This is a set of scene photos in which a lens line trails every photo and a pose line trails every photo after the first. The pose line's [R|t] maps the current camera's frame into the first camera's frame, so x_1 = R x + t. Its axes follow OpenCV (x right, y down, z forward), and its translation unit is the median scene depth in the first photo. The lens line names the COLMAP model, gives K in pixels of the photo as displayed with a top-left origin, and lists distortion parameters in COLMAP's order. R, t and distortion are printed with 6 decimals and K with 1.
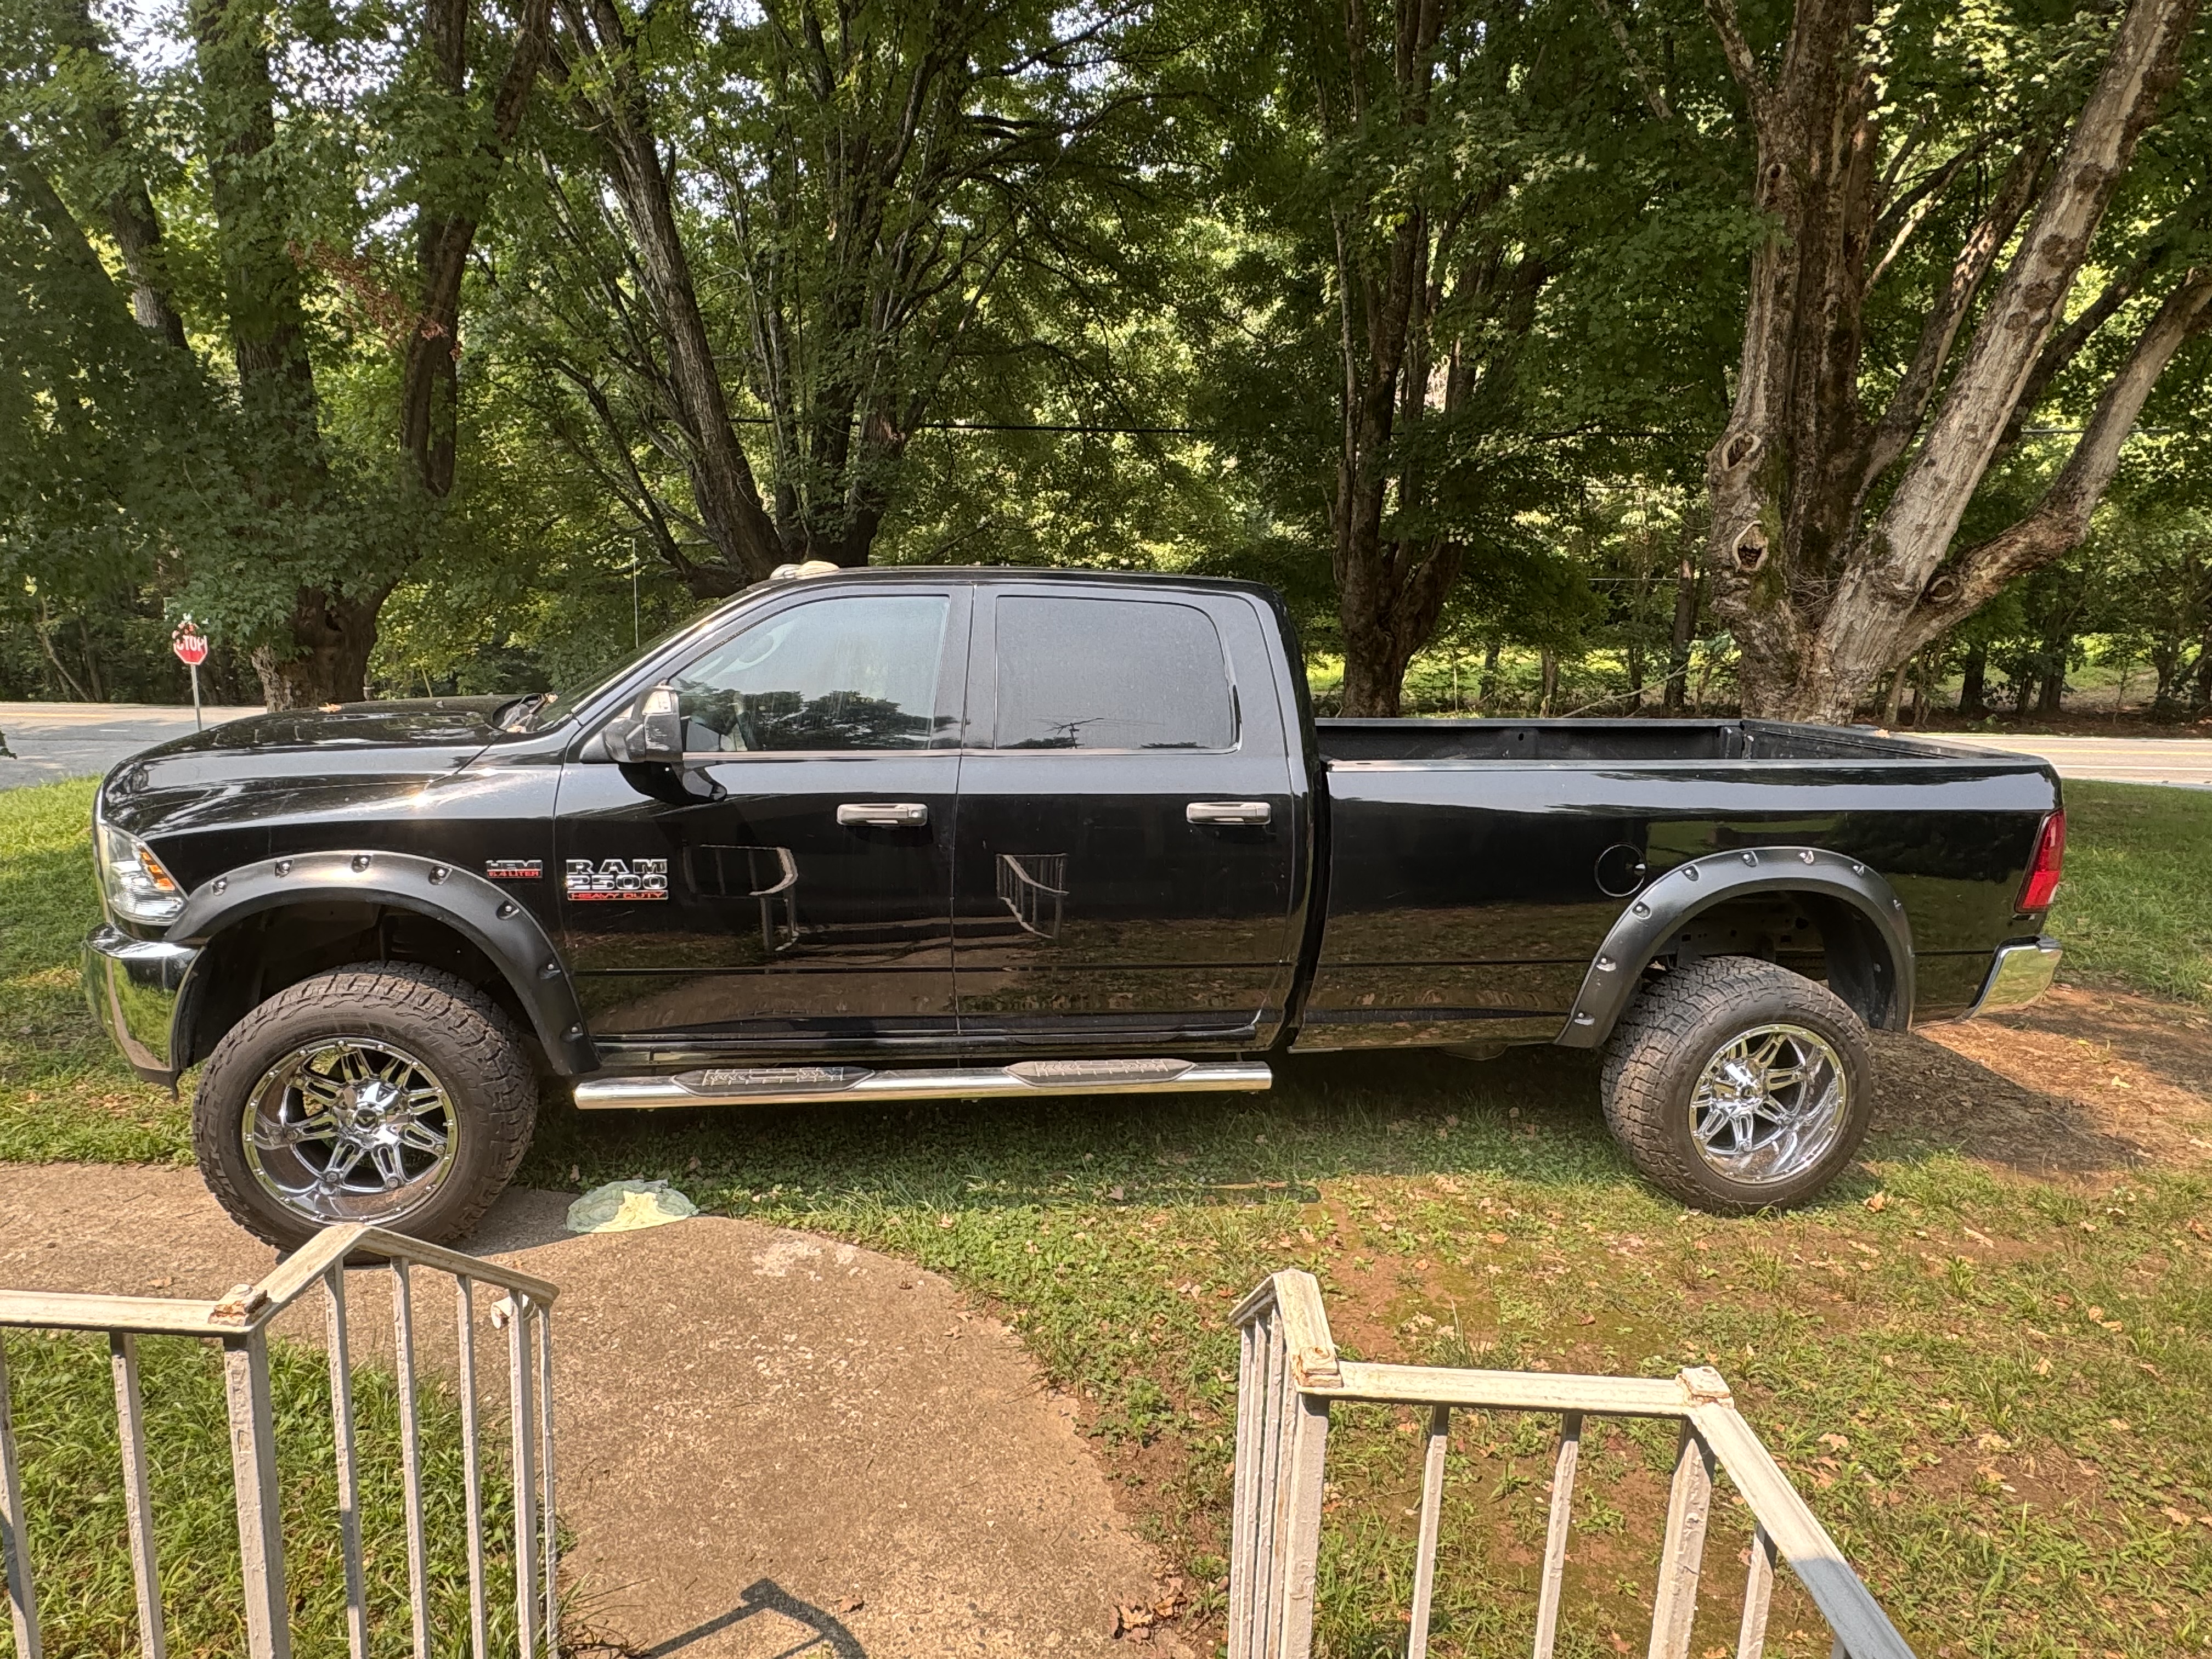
lens RADIAL K [[1289.5, 0, 1105.8], [0, 1289.5, 830.4], [0, 0, 1]] dist [-0.003827, -0.000347]
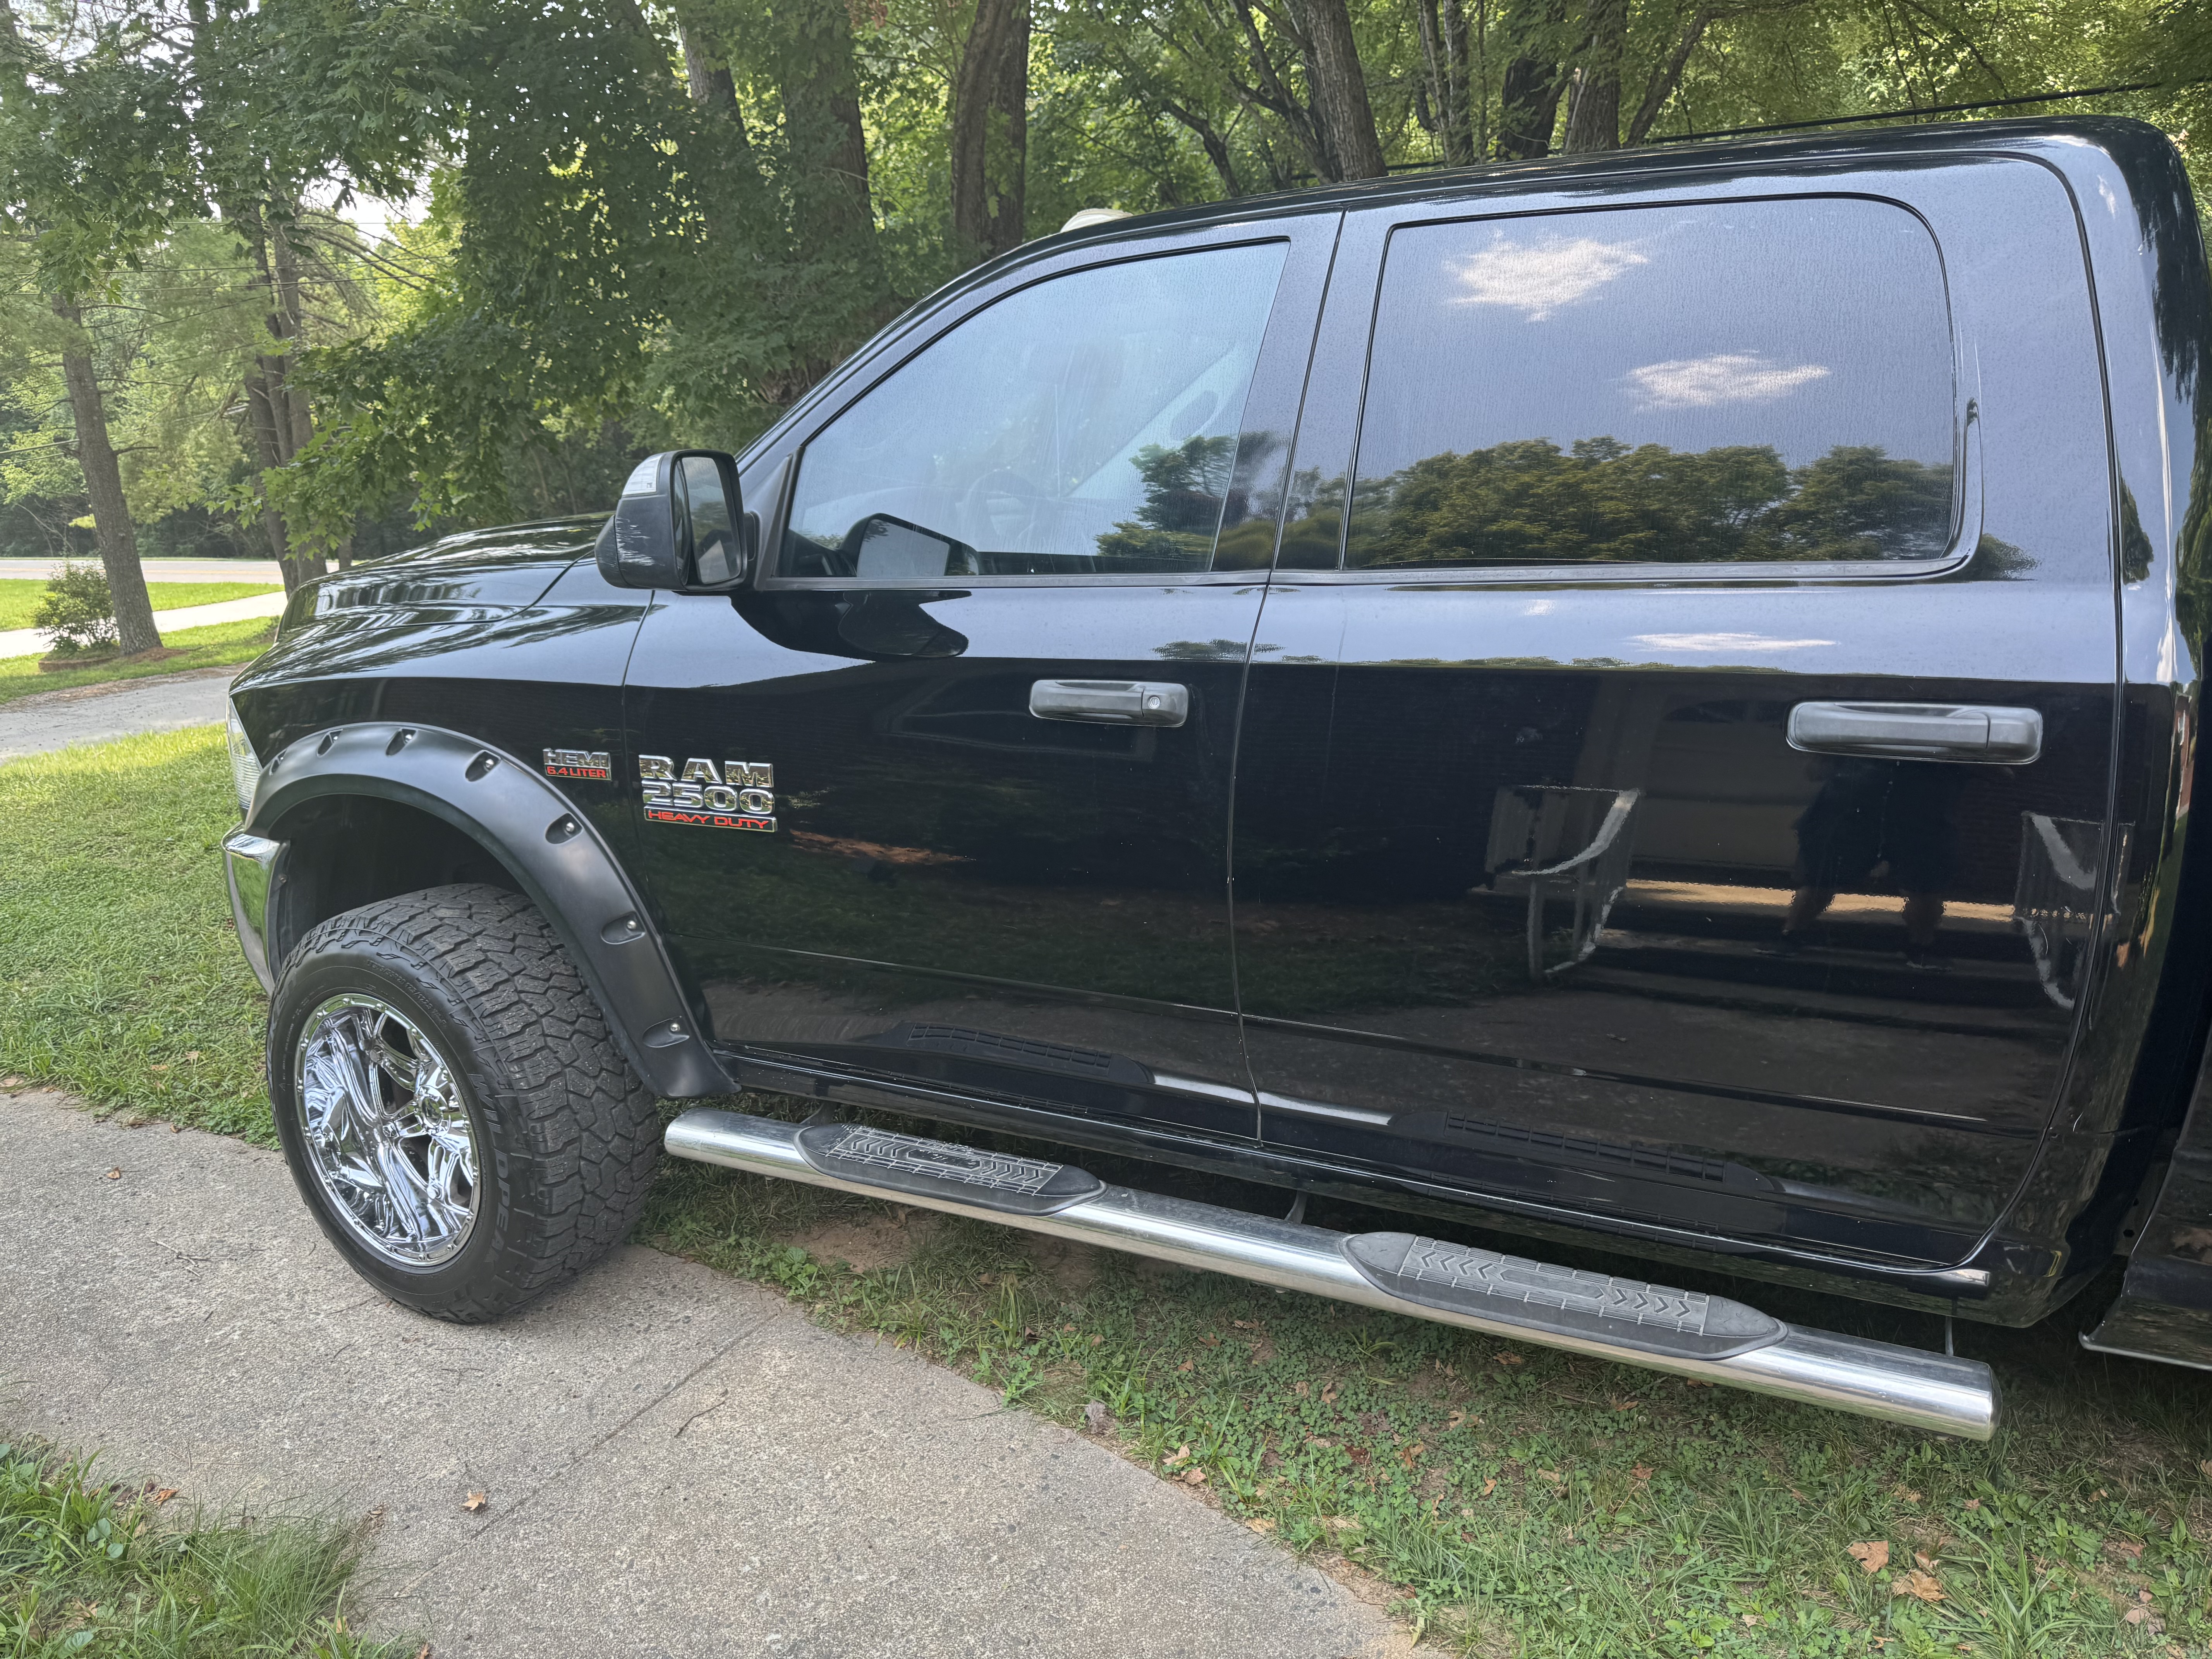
lens RADIAL K [[1519.3, 0, 1108.6], [0, 1519.3, 760.6], [0, 0, 1]] dist [-0.004058, -0.015340]
pose [[0.833236, 0.059926, -0.549660, 0.150637], [-0.045540, 0.998170, 0.039790, -0.012262], [0.551039, -0.008123, 0.834440, 0.489201]]
